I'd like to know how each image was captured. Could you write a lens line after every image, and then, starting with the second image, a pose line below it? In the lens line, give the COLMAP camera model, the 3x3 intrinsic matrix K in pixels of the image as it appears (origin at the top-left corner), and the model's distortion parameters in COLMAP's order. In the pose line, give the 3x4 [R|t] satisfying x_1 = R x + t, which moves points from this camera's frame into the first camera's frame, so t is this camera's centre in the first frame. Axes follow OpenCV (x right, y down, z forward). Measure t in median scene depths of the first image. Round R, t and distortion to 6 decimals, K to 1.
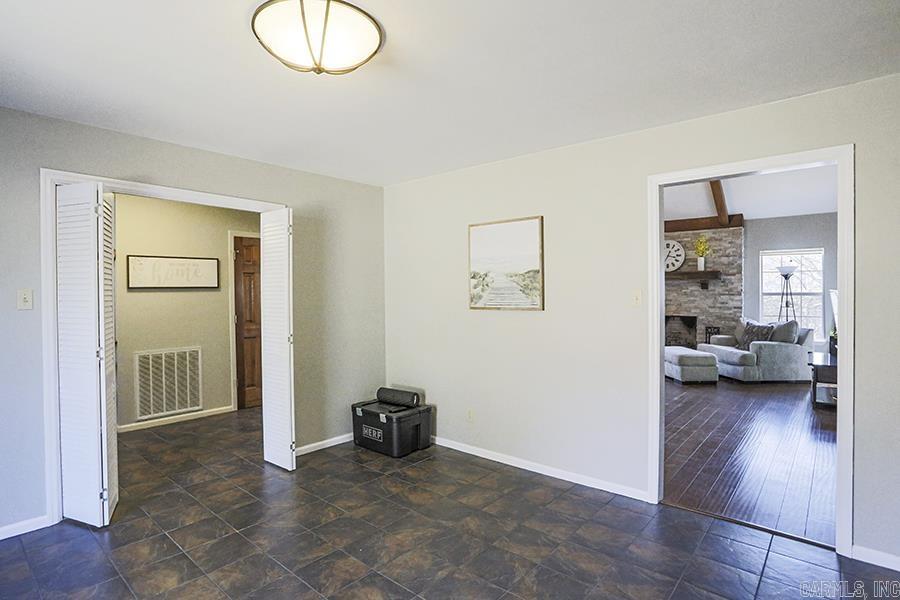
lens RADIAL K [[471.0, 0, 422.6], [0, 471.0, 289.2], [0, 0, 1]] dist [-0.053143, 0.017640]
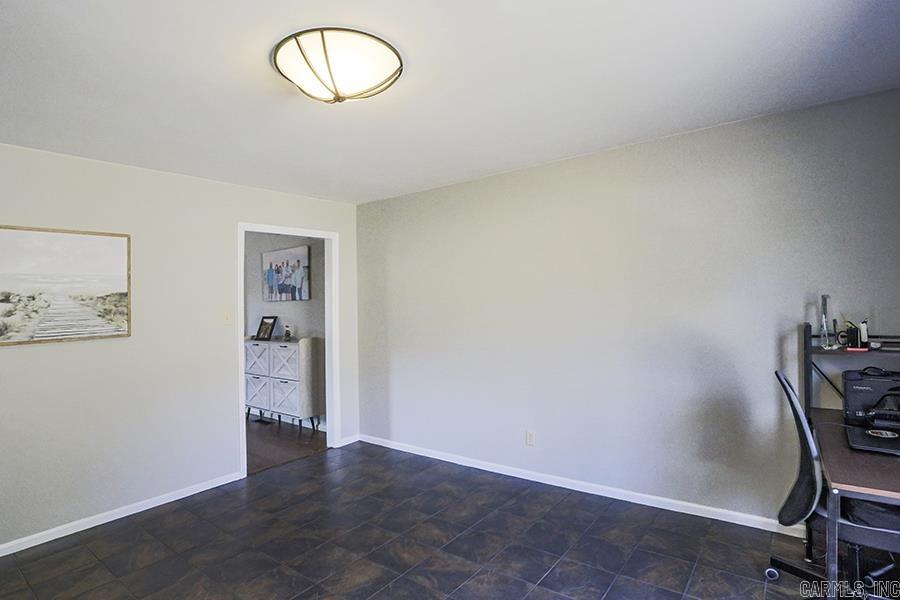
lens RADIAL K [[471.0, 0, 422.6], [0, 471.0, 289.2], [0, 0, 1]] dist [-0.053143, 0.017640]
pose [[-0.039174, 0.027991, 0.998840, -0.676124], [0.028958, 0.999220, -0.026866, -0.006577], [-0.998813, 0.027872, -0.039954, 0.450821]]
